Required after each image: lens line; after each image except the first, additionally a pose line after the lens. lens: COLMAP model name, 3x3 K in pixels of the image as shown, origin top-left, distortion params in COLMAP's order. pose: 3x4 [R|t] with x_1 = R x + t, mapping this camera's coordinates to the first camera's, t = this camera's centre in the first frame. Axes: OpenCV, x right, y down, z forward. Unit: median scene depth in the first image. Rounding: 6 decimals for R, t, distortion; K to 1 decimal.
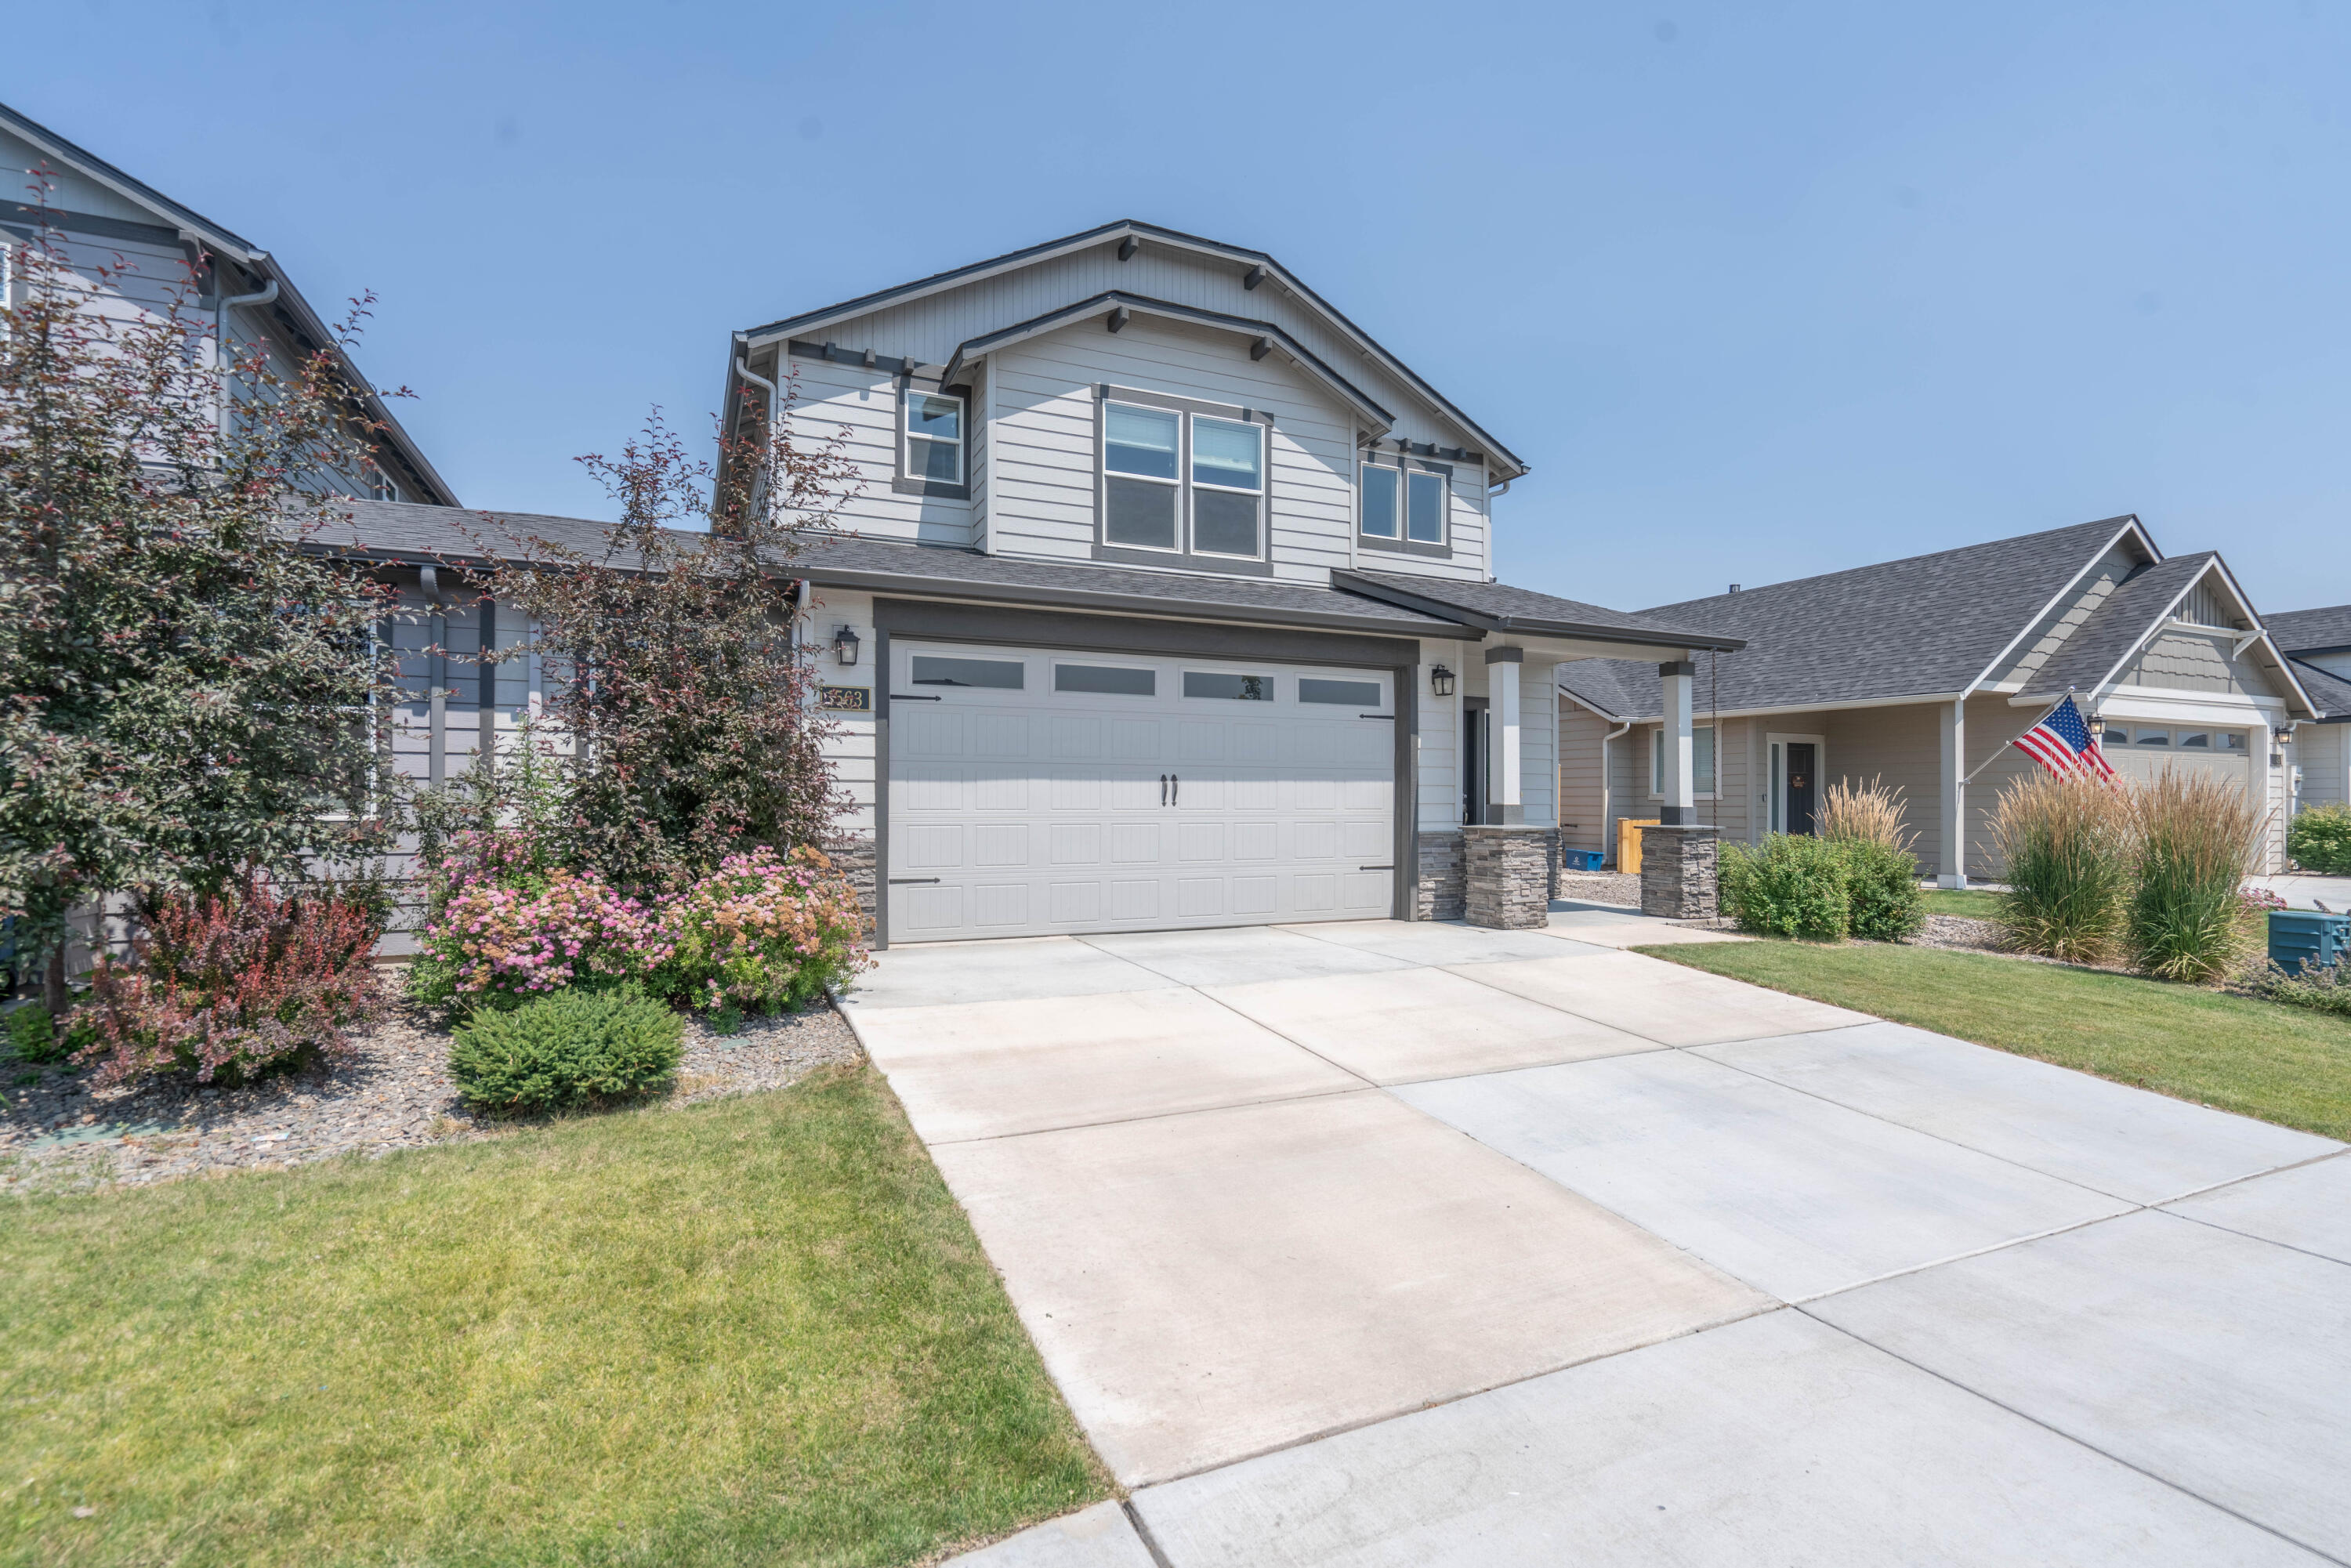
lens RADIAL K [[1073.9, 0, 1180.8], [0, 1073.9, 795.2], [0, 0, 1]] dist [-0.003887, 0.001067]
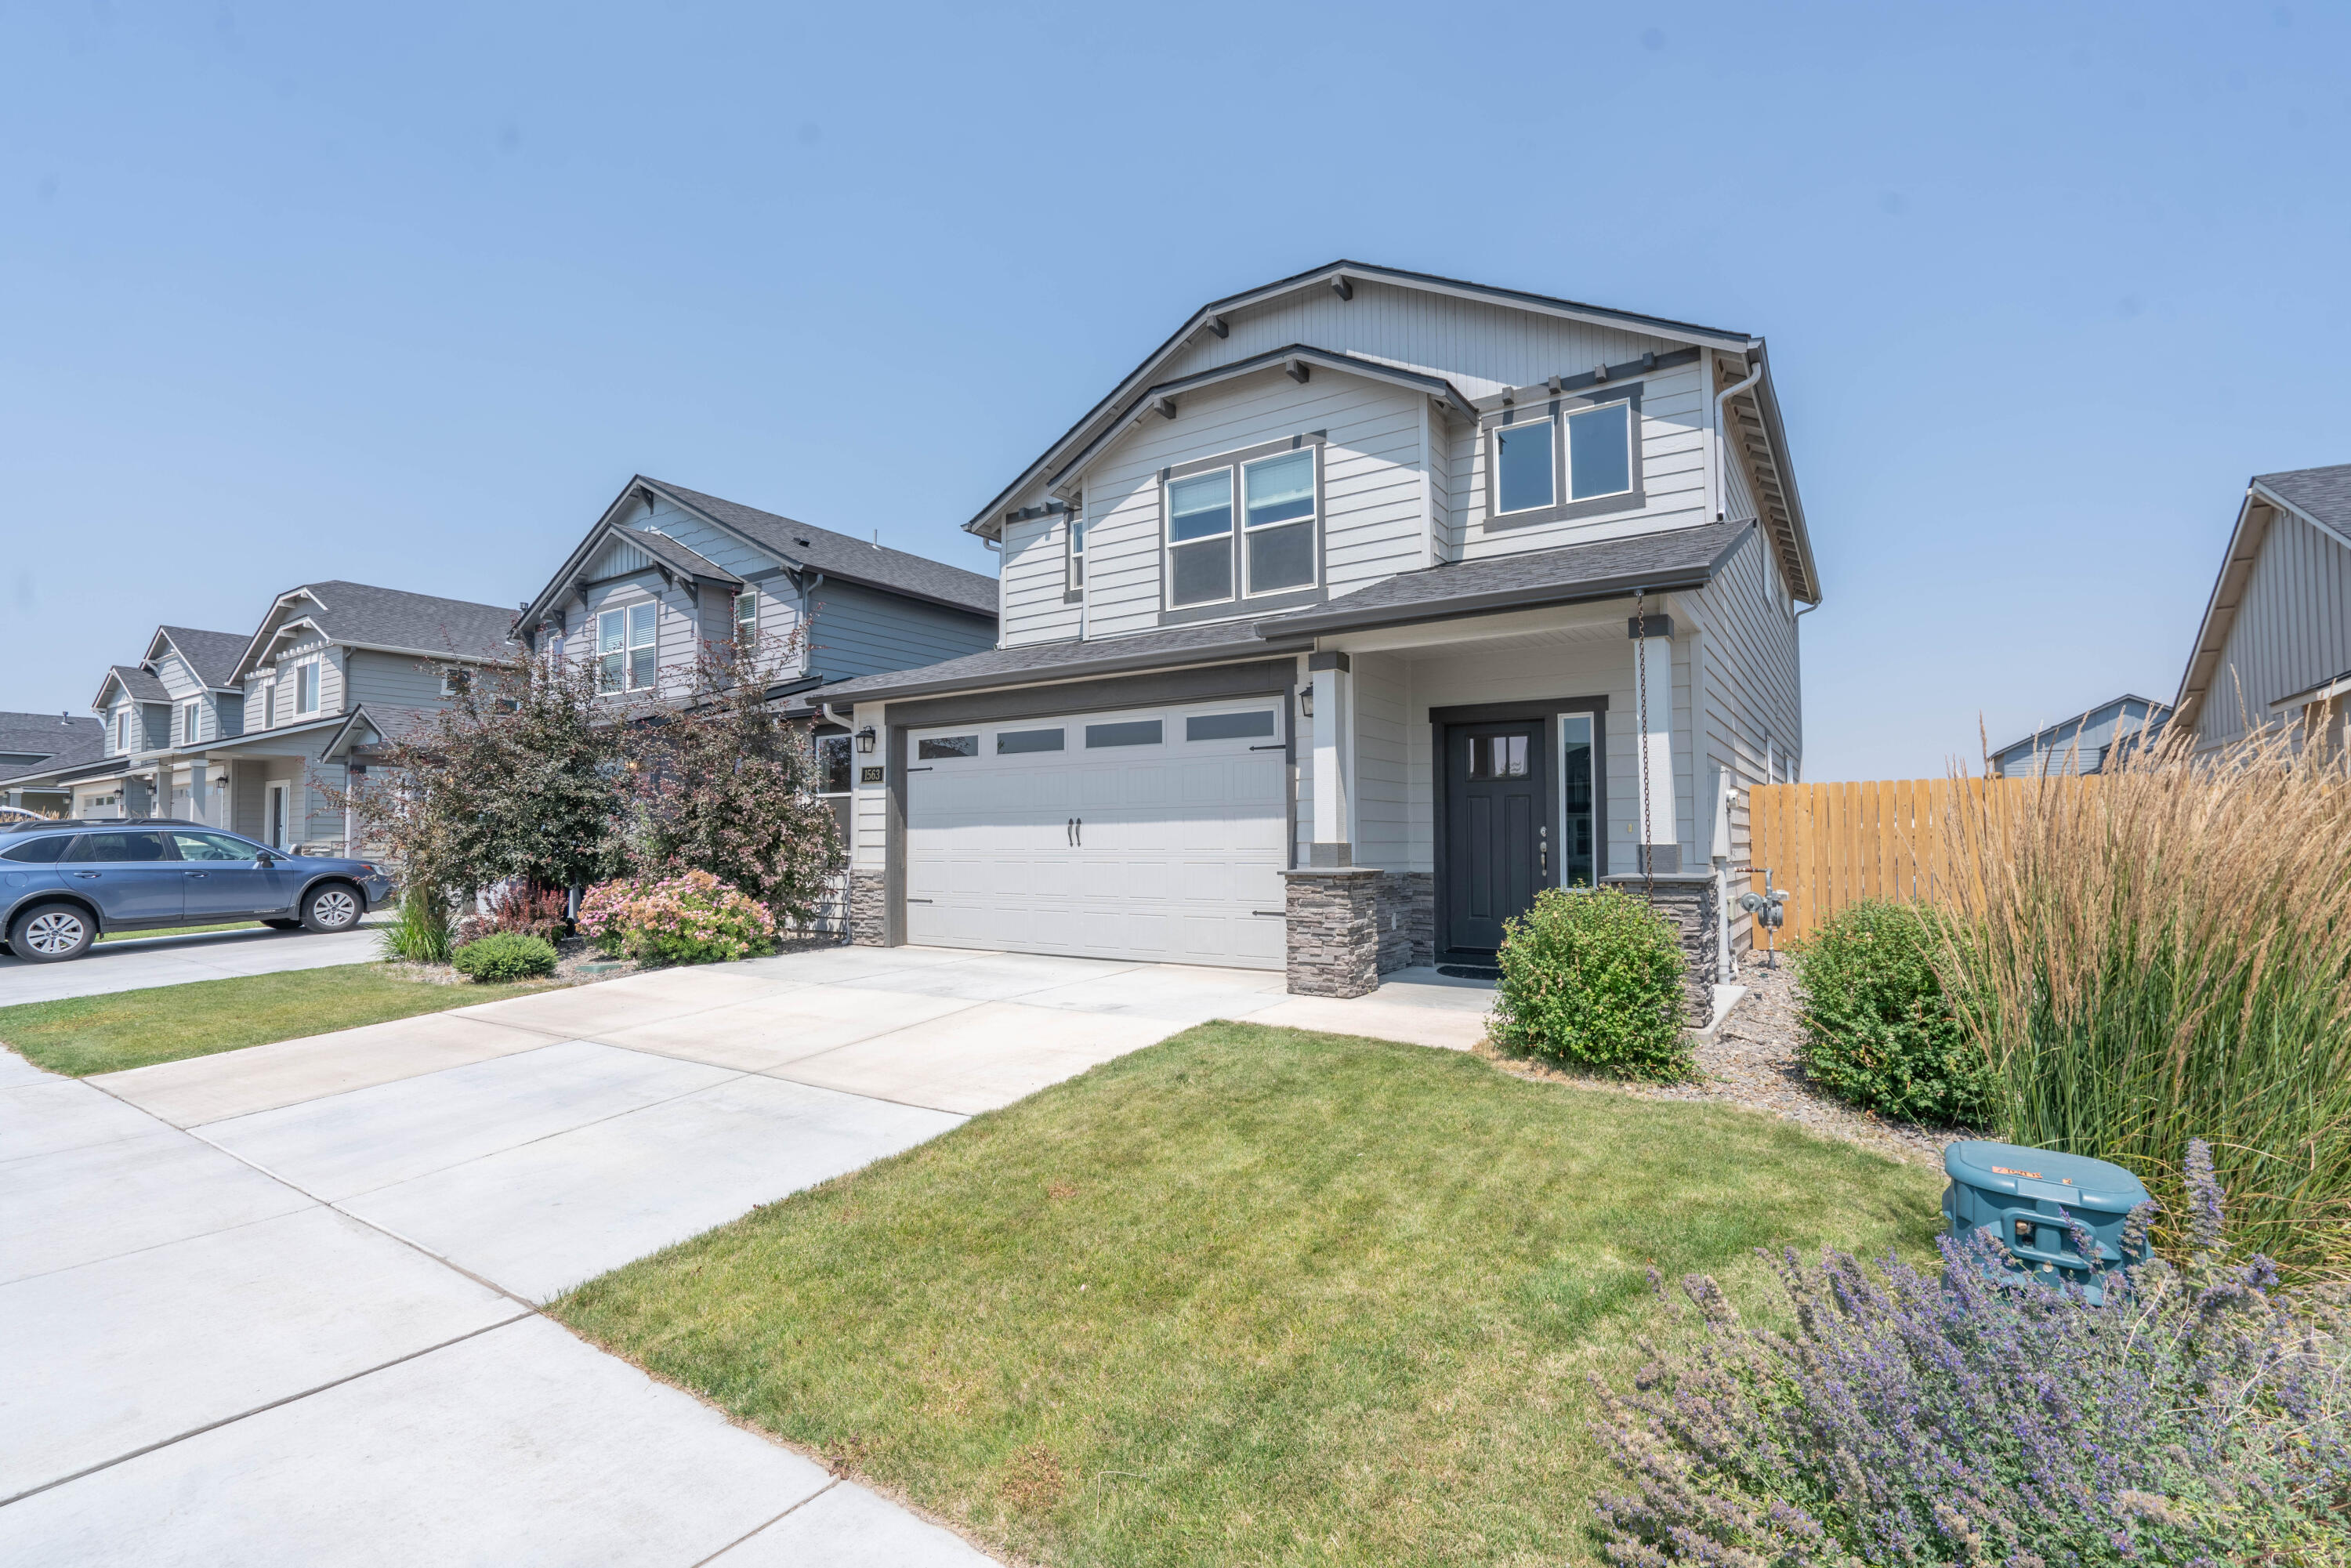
lens RADIAL K [[1073.9, 0, 1176.2], [0, 1073.9, 787.8], [0, 0, 1]] dist [-0.003887, 0.001067]
pose [[0.521560, -0.049288, -0.851790, 0.872315], [0.011751, 0.998650, -0.050590, 0.006208], [0.853133, 0.016376, 0.521436, 0.433807]]
